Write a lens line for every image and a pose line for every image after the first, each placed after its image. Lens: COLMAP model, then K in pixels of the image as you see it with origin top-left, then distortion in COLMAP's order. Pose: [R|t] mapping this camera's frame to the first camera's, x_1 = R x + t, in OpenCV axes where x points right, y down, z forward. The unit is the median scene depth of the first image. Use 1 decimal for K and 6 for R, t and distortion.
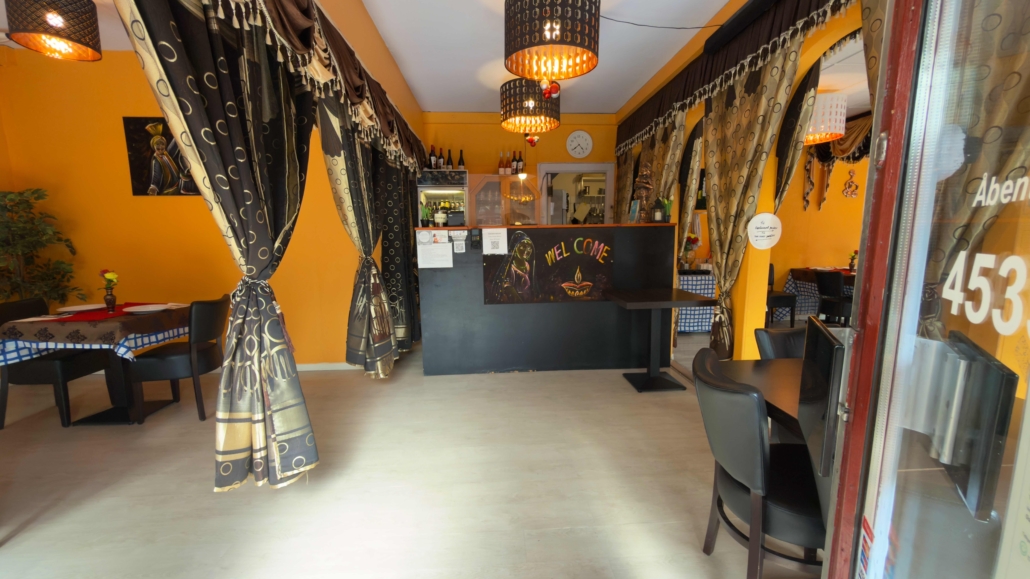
lens RADIAL K [[412.8, 0, 511.0], [0, 412.8, 290.8], [0, 0, 1]] dist [-0.001502, 0.000732]
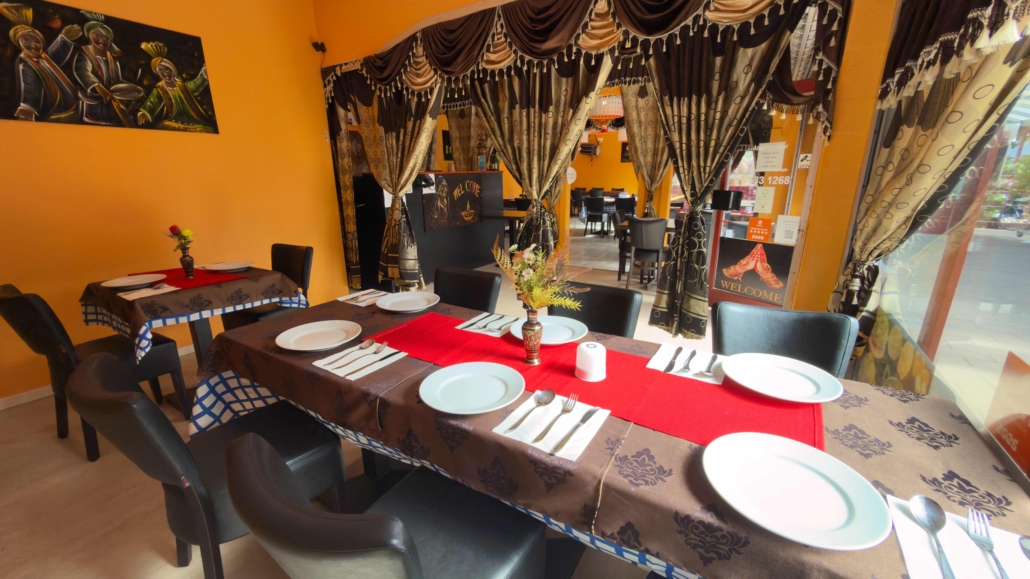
lens RADIAL K [[412.8, 0, 515.0], [0, 412.8, 287.9], [0, 0, 1]] dist [-0.001502, 0.000732]
pose [[0.566734, -0.217529, 0.794666, -0.971626], [0.121792, 0.976039, 0.180318, 0.002621], [-0.814849, -0.005408, 0.579648, -0.005169]]
